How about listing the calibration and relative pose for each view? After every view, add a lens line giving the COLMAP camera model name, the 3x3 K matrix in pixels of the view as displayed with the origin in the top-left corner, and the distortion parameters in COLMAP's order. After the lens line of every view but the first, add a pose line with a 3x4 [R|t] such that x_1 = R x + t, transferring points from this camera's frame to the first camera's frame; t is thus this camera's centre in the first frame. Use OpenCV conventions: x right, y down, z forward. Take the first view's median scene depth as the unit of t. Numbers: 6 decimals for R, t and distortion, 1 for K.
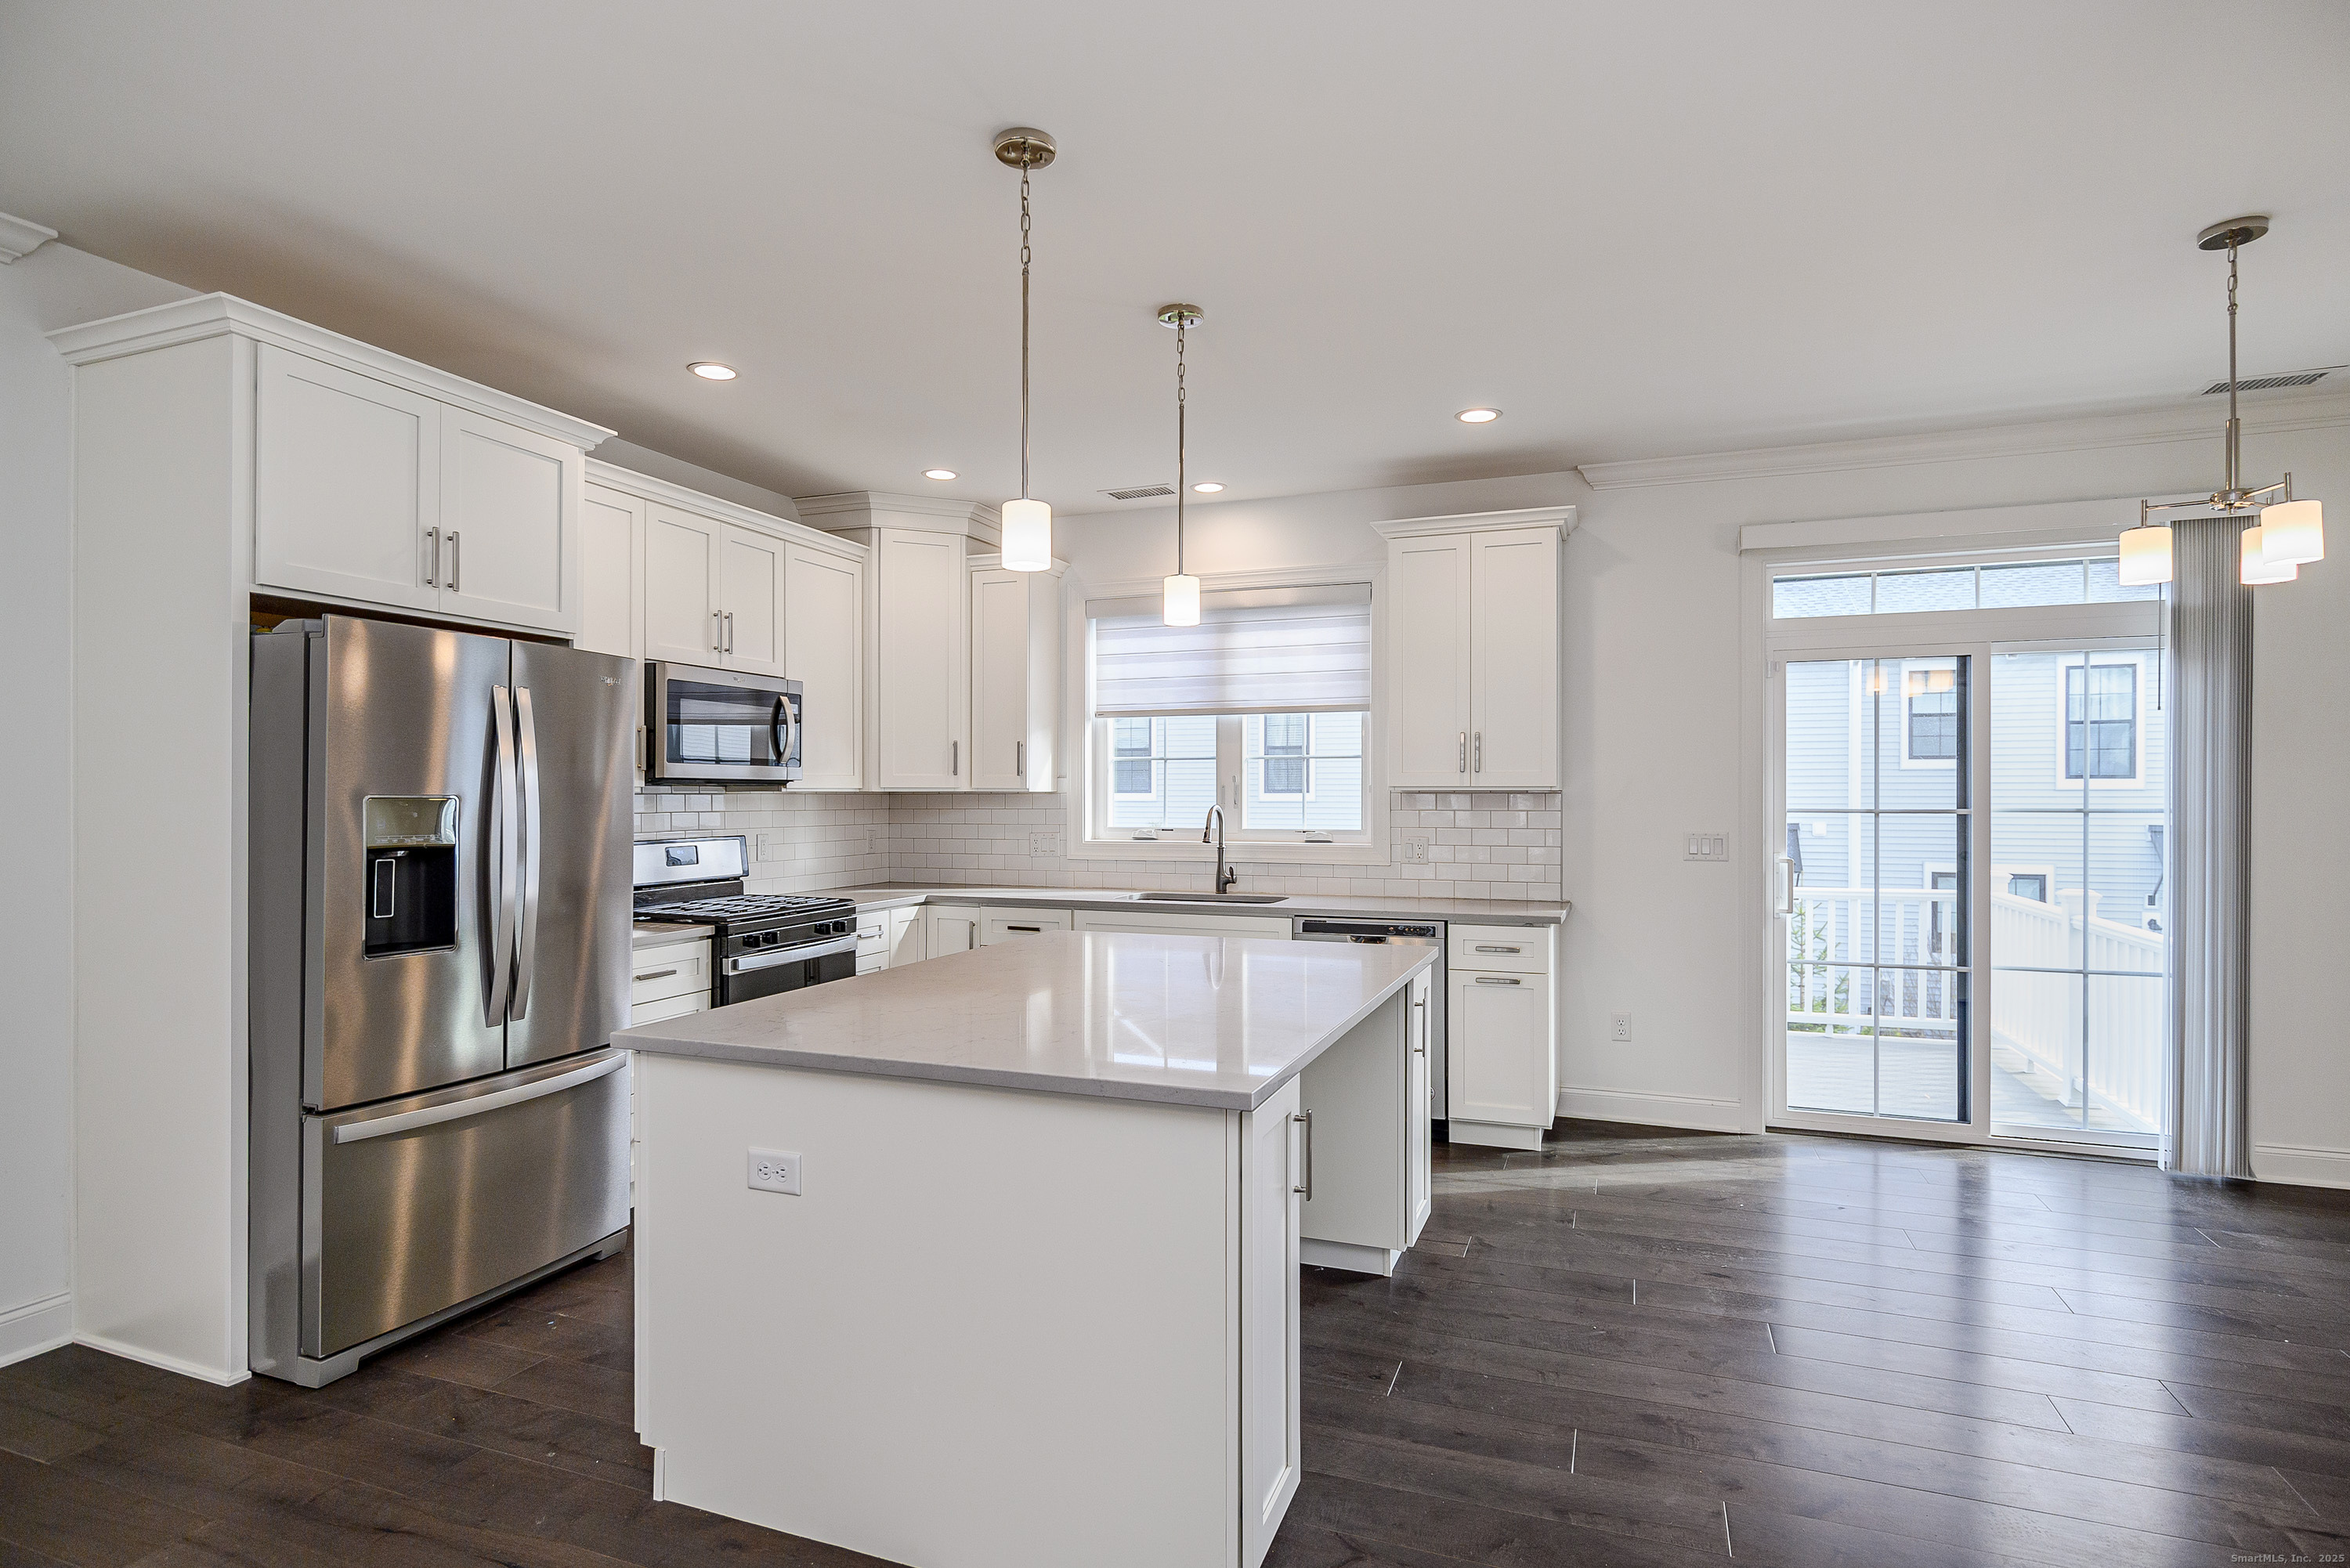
lens RADIAL K [[1186.4, 0, 1171.3], [0, 1186.4, 794.4], [0, 0, 1]] dist [0.013724, -0.000107]
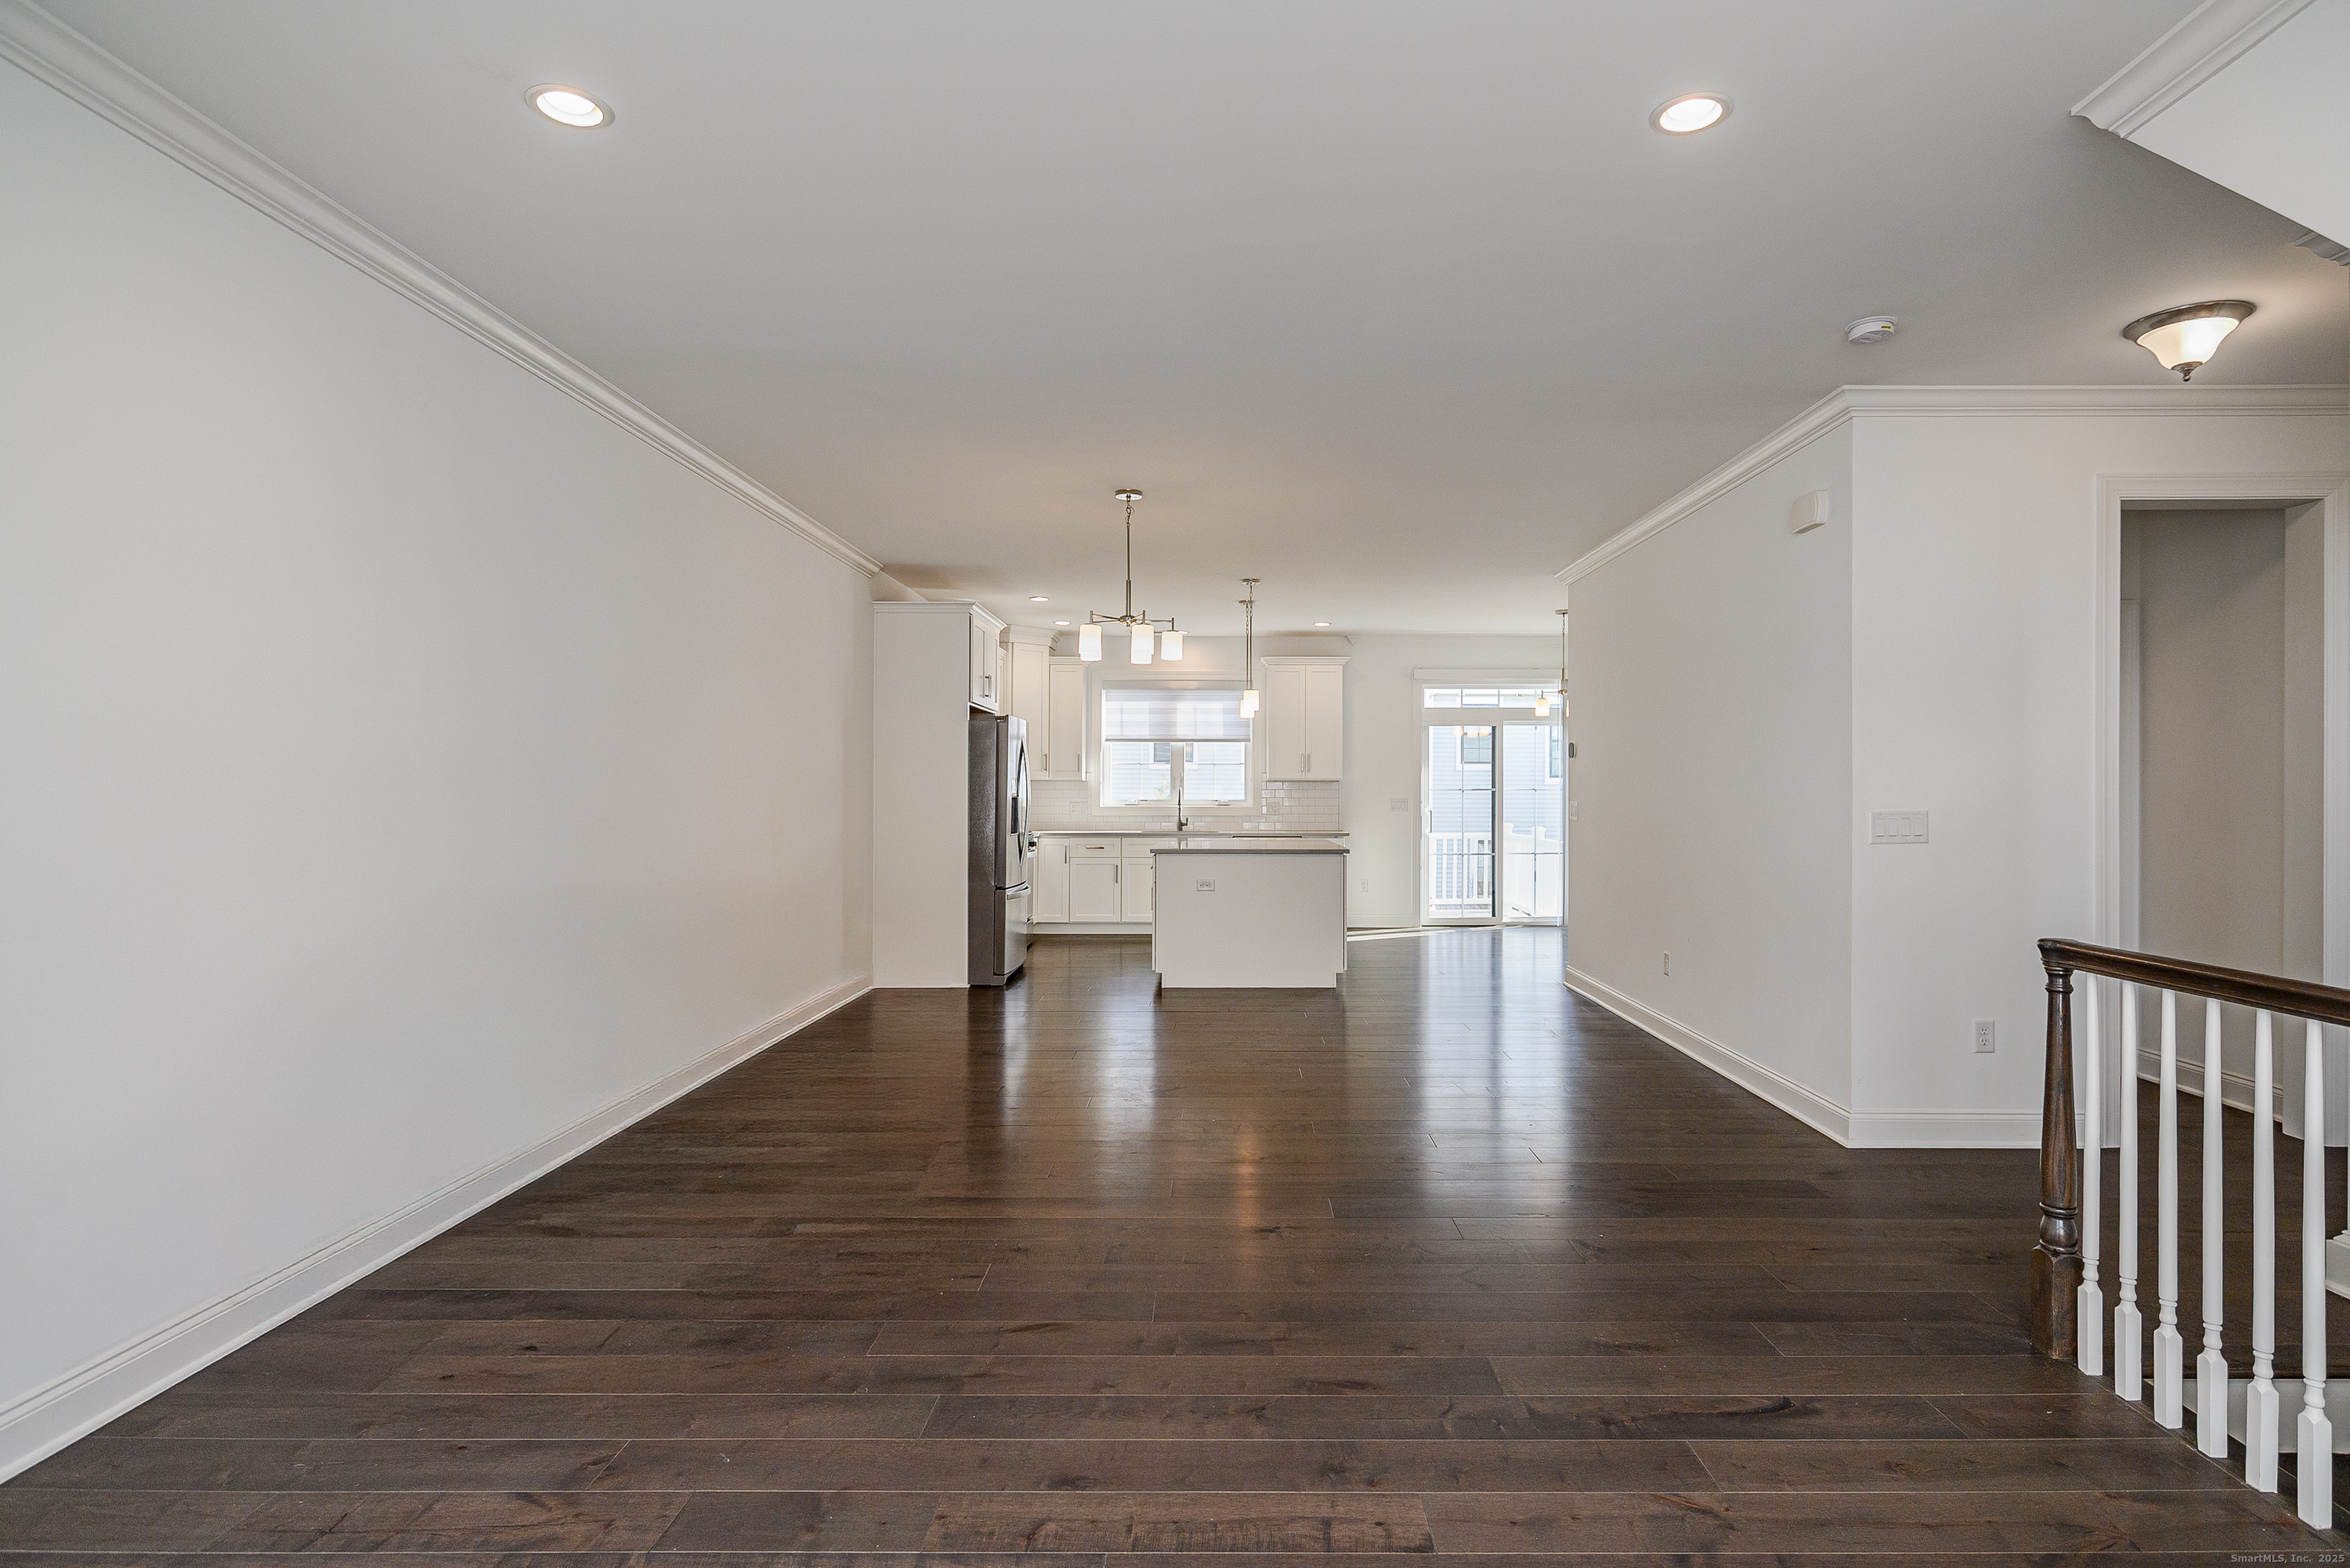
lens RADIAL K [[1186.4, 0, 1192.6], [0, 1186.4, 787.0], [0, 0, 1]] dist [0.013724, -0.000107]
pose [[0.944607, -0.001501, 0.328199, -0.612014], [0.000827, 0.999997, 0.002193, 0.003998], [-0.328201, -0.001800, 0.944606, -0.937250]]
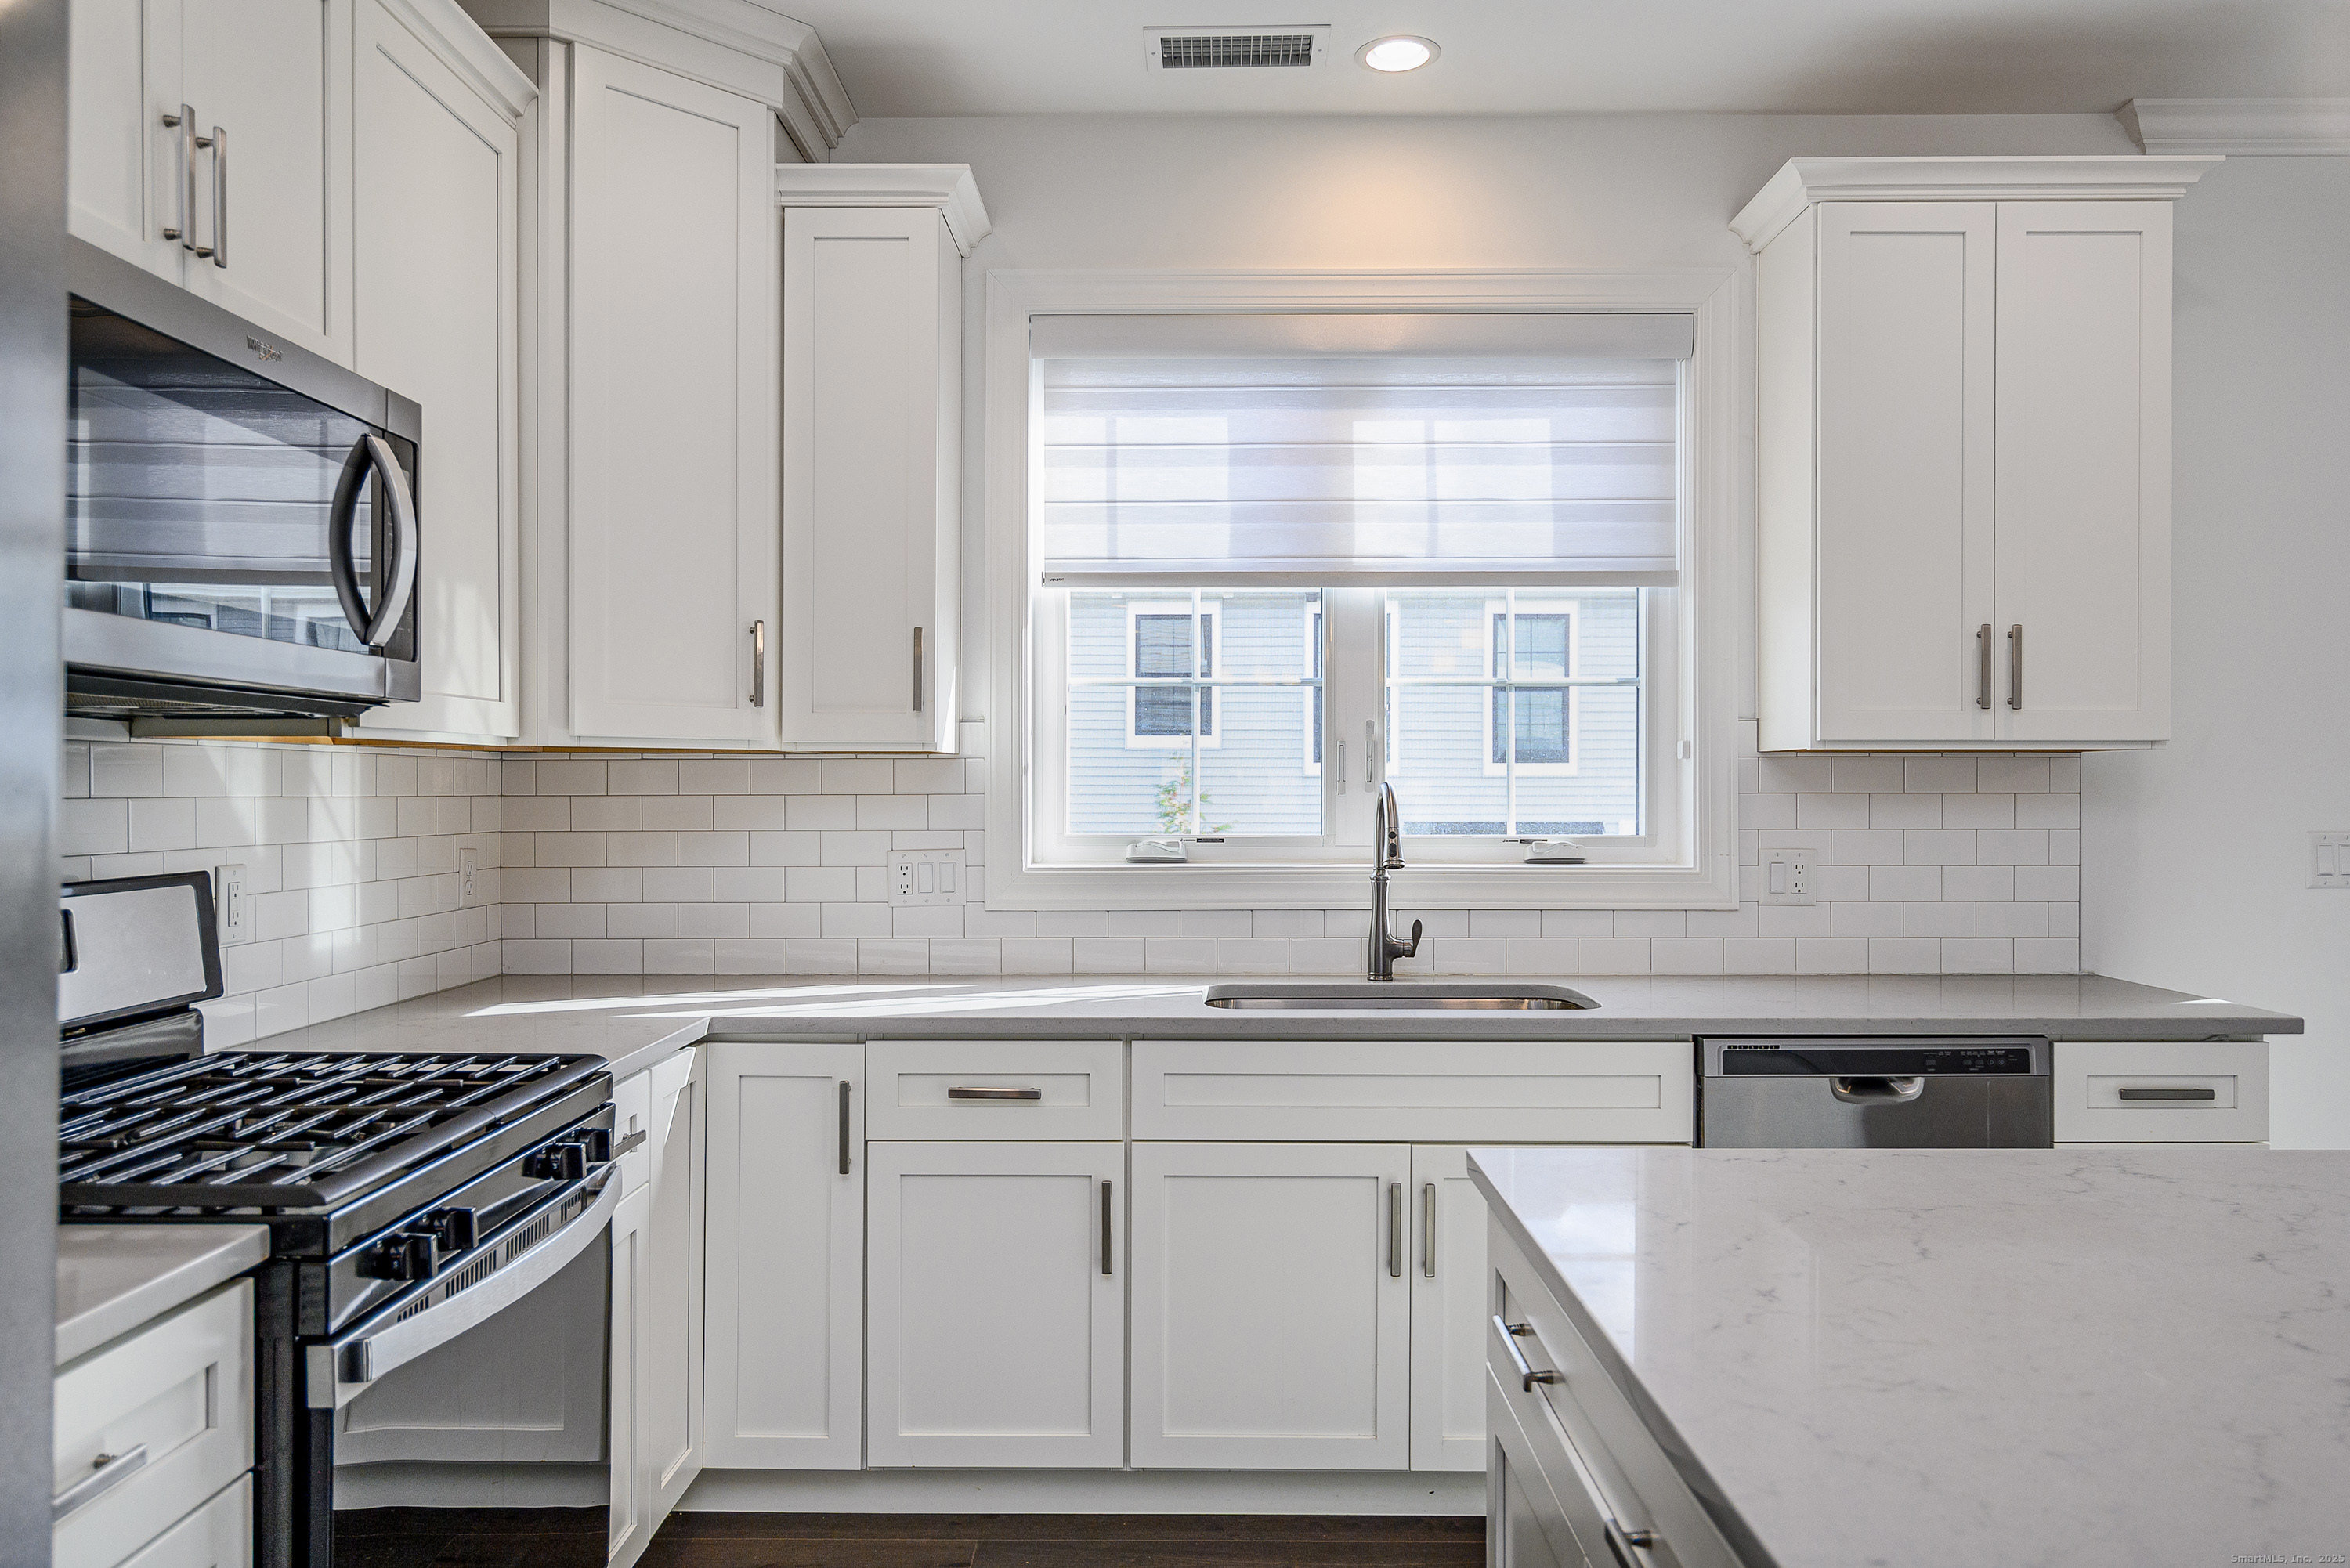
lens RADIAL K [[1621.3, 0, 1178.7], [0, 1621.3, 790.5], [0, 0, 1]] dist [0.002916, 0.002869]
pose [[0.937145, -0.000744, 0.348940, -0.246989], [0.000198, 0.999999, 0.001600, 0.010892], [-0.348940, -0.001431, 0.937144, 0.458240]]
